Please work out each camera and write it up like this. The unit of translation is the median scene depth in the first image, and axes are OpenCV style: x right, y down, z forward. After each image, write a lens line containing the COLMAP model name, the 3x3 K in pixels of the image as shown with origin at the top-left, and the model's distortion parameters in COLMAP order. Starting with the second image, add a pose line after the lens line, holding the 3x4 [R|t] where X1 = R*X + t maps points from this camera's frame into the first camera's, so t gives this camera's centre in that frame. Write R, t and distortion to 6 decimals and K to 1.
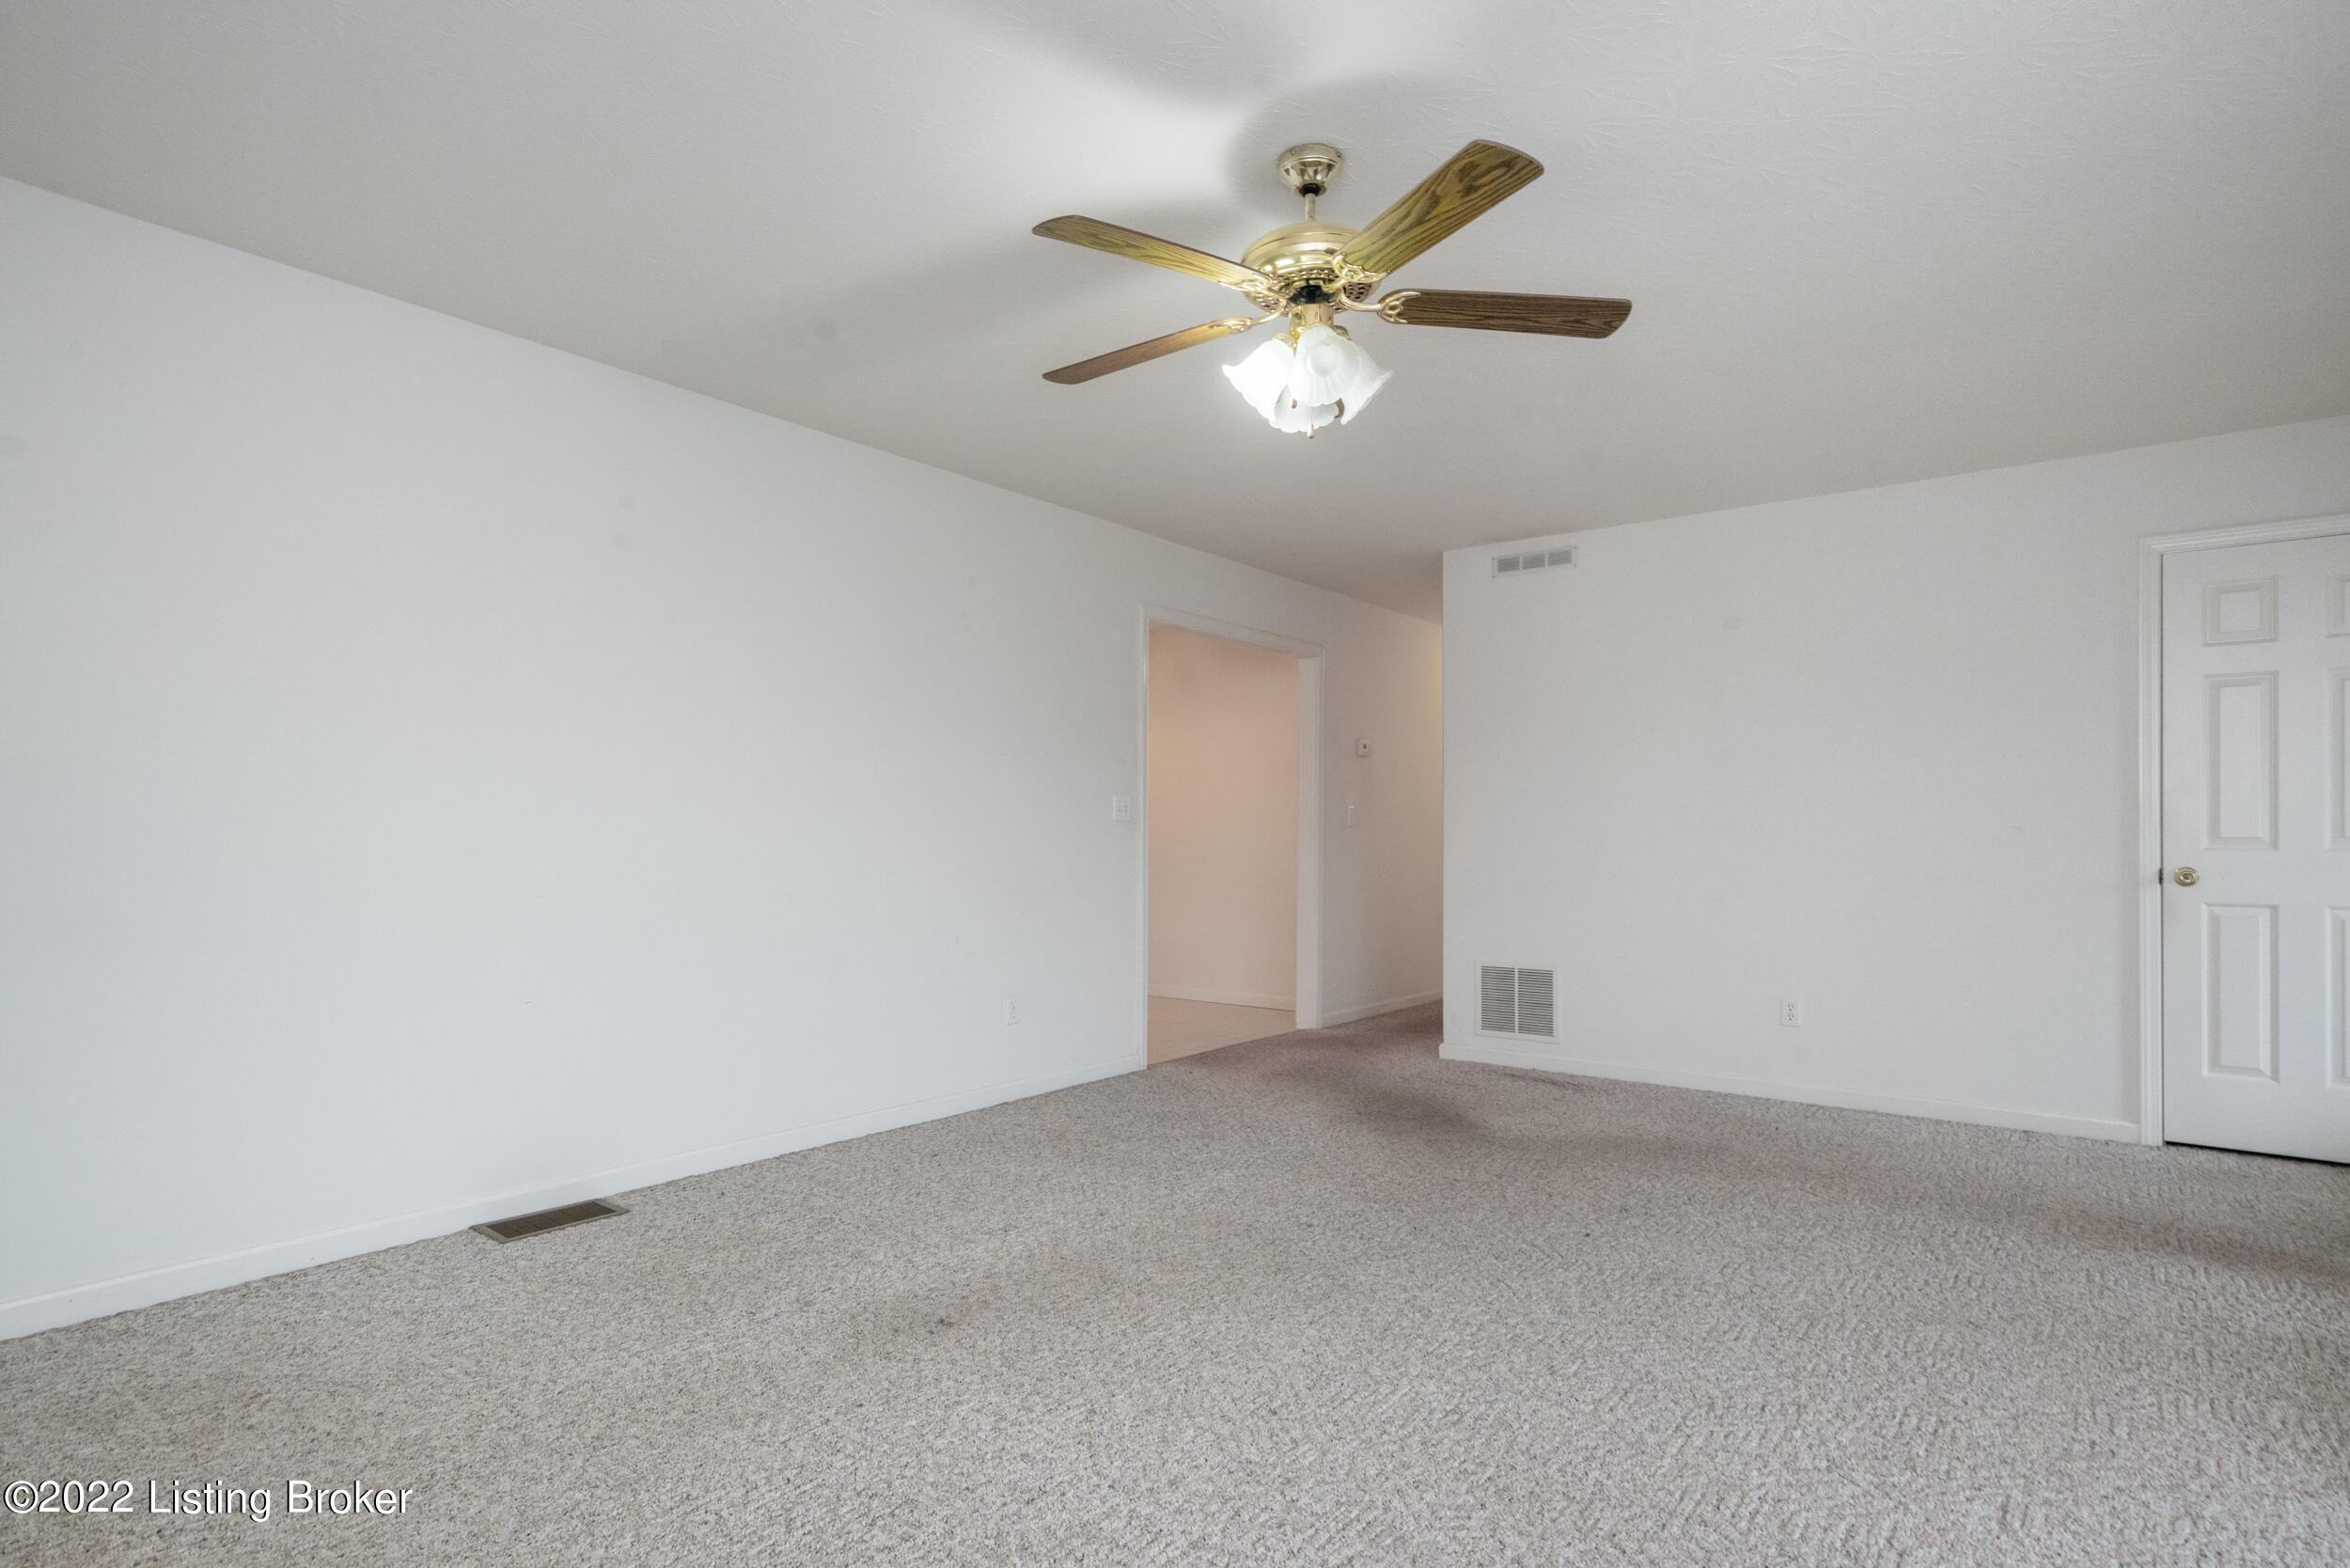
lens RADIAL K [[1207.6, 0, 1142.1], [0, 1207.6, 832.3], [0, 0, 1]] dist [0.006203, 0.001312]
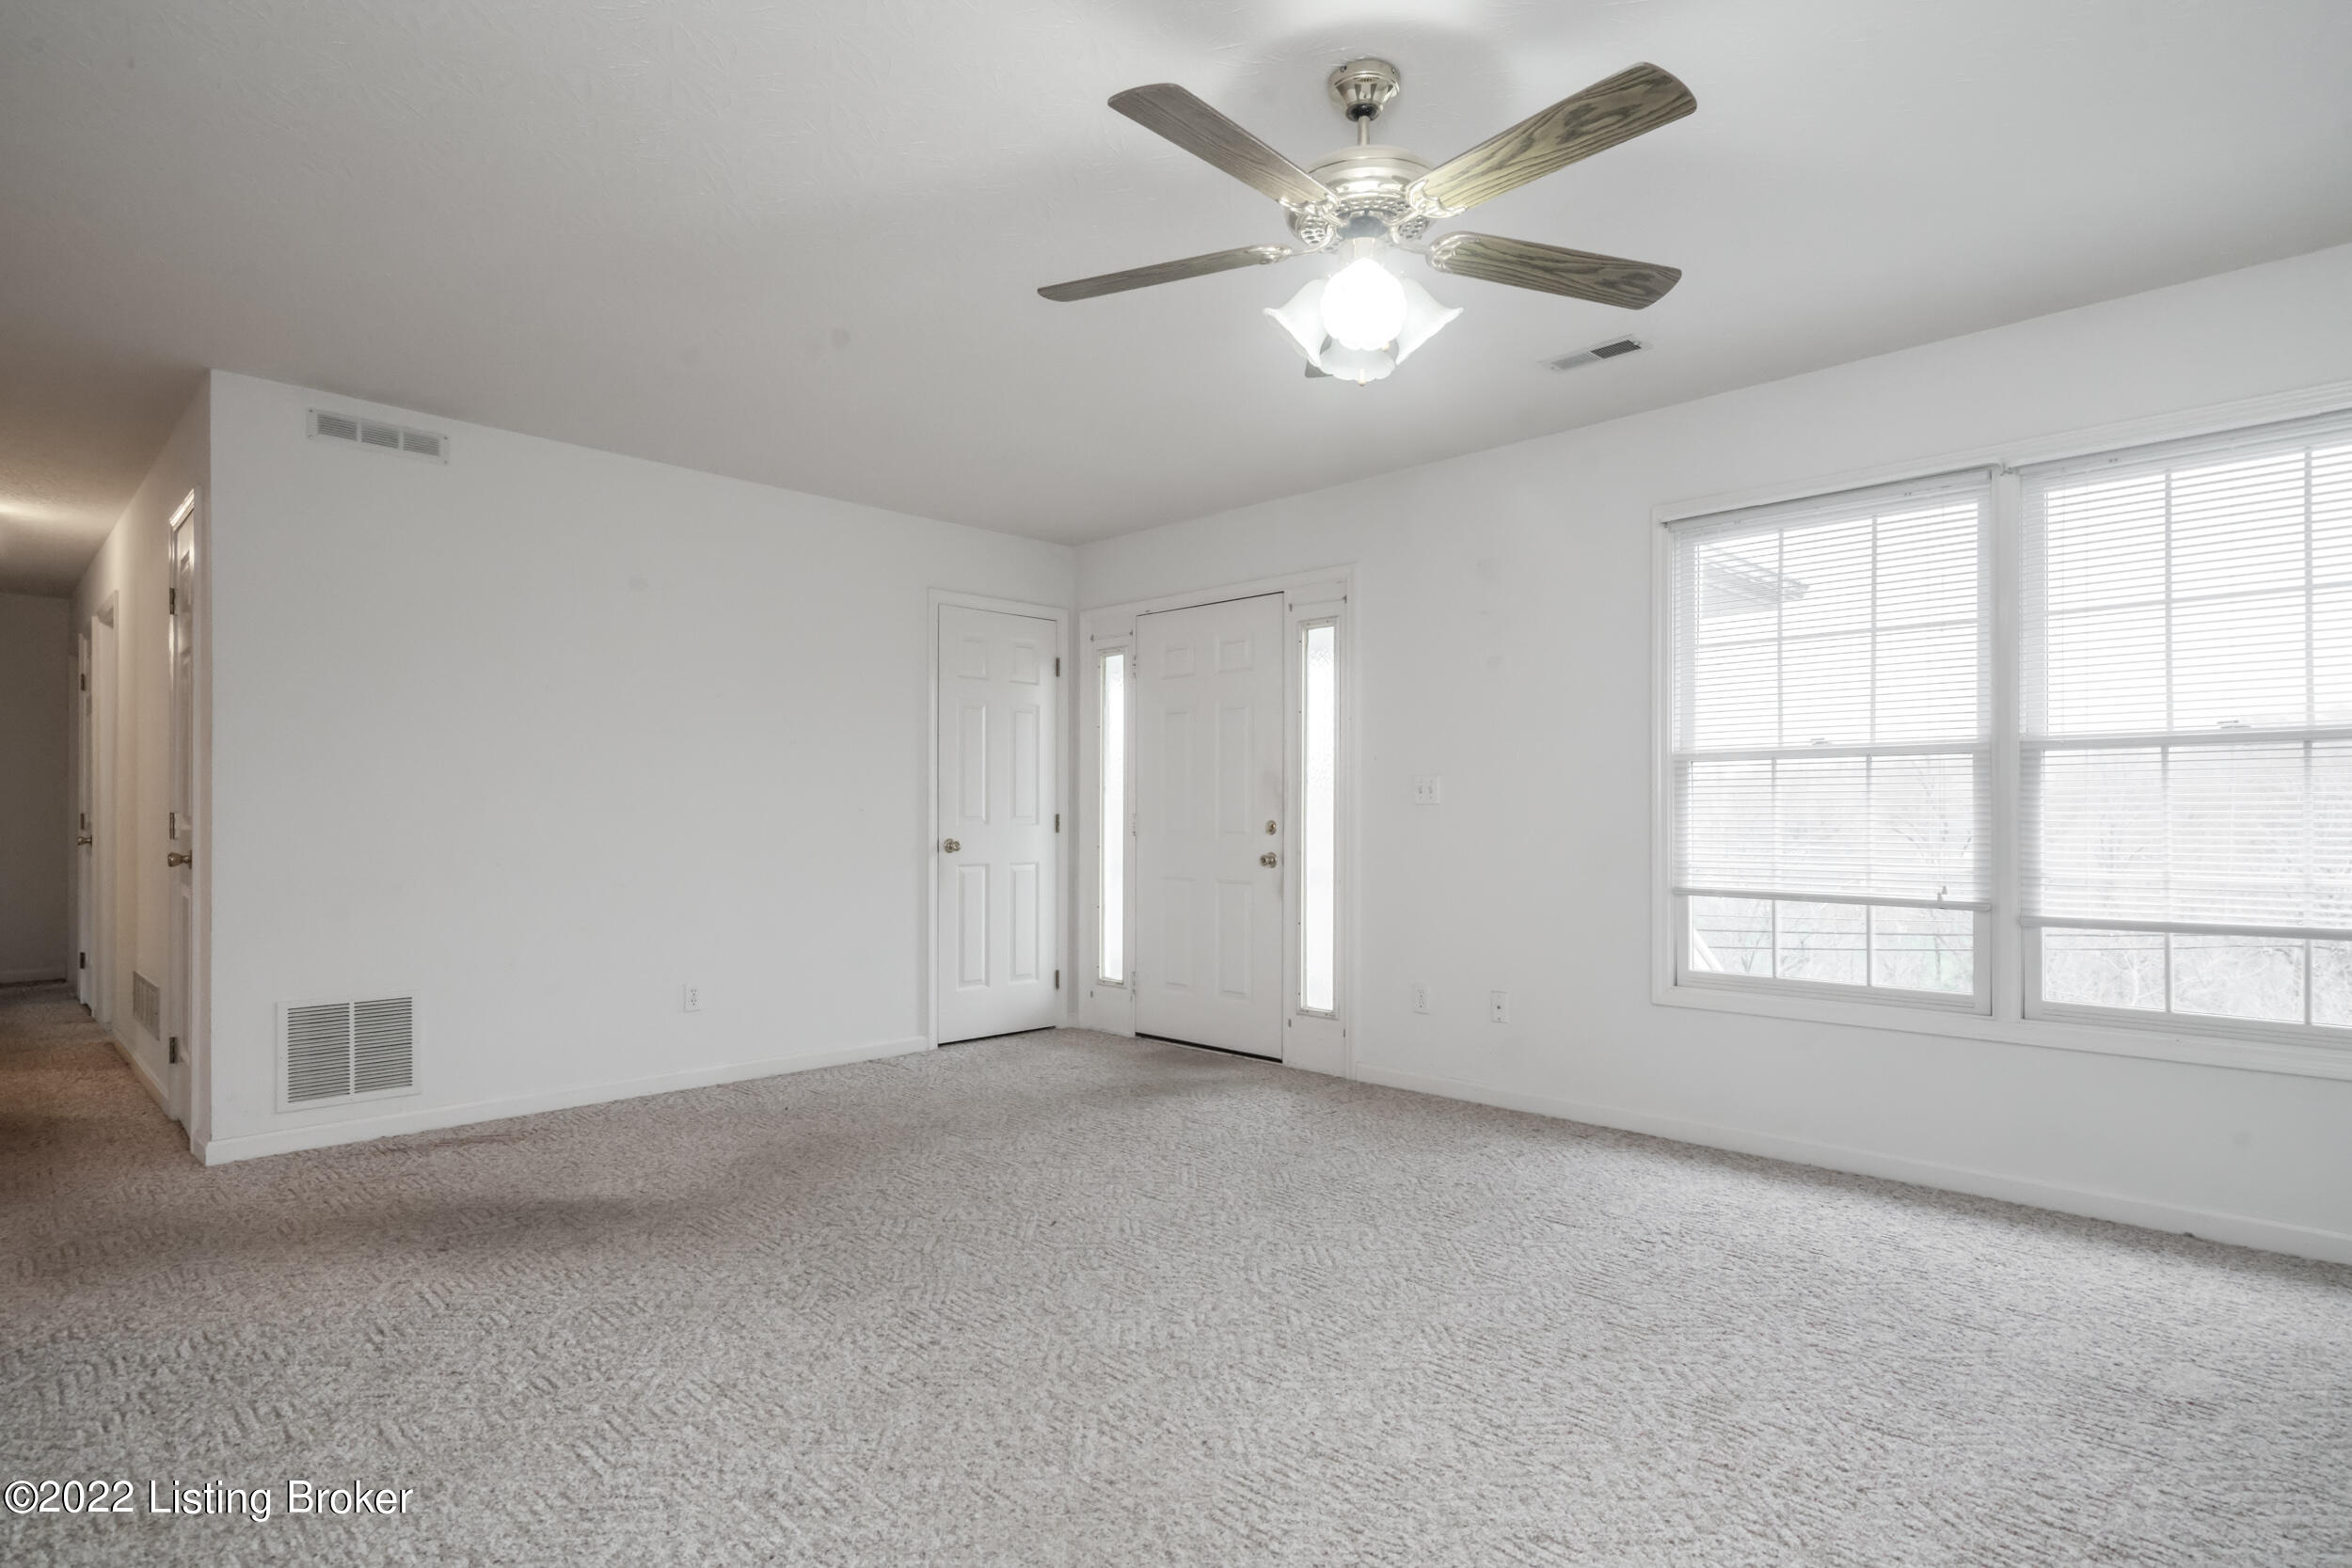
lens RADIAL K [[1208.5, 0, 1170.8], [0, 1208.5, 808.1], [0, 0, 1]] dist [0.006203, 0.001312]
pose [[0.126635, 0.004341, 0.991940, -0.338695], [-0.005605, 0.999978, -0.003661, -0.001200], [-0.991934, -0.005097, 0.126656, 0.442171]]
